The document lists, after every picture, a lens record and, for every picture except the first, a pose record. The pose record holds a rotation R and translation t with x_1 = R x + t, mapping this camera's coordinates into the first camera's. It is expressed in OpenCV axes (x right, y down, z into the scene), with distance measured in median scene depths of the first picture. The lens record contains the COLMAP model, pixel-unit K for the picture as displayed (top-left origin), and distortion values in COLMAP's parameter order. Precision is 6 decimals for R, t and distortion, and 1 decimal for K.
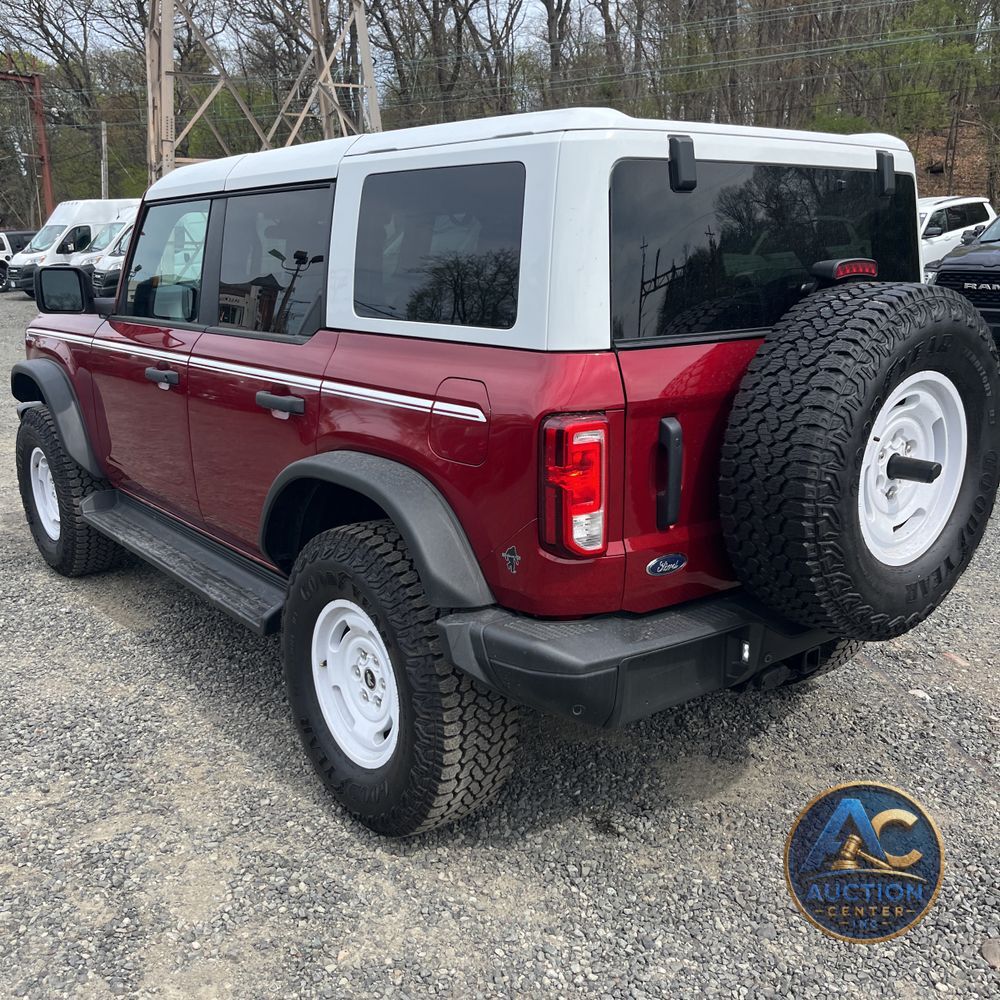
lens RADIAL K [[1014.4, 0, 500.1], [0, 1014.4, 525.5], [0, 0, 1]] dist [0.100396, -0.236395]
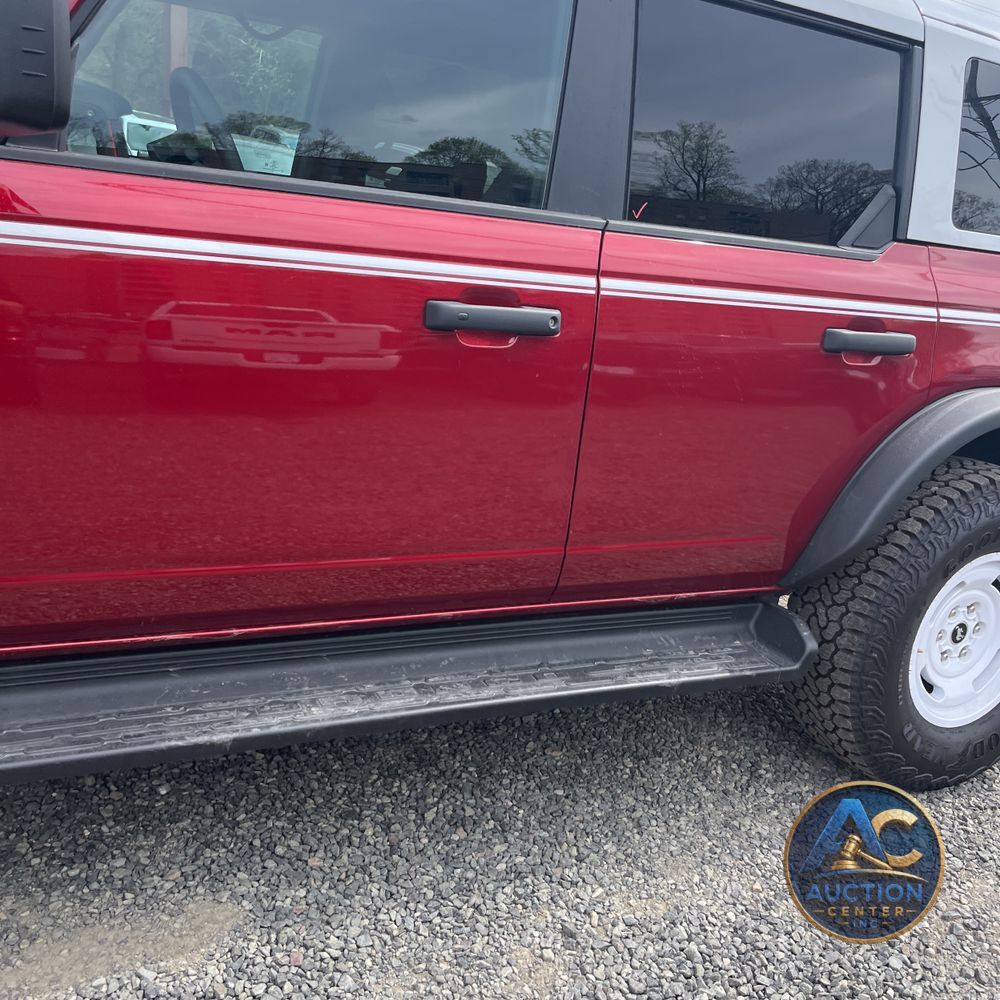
lens RADIAL K [[1013.1, 0, 516.1], [0, 1013.1, 489.8], [0, 0, 1]] dist [0.066186, -0.103128]
pose [[0.178913, -0.233511, 0.955752, -0.926800], [0.132310, 0.968313, 0.211812, -0.195880], [-0.974928, 0.088560, 0.204140, 1.054069]]
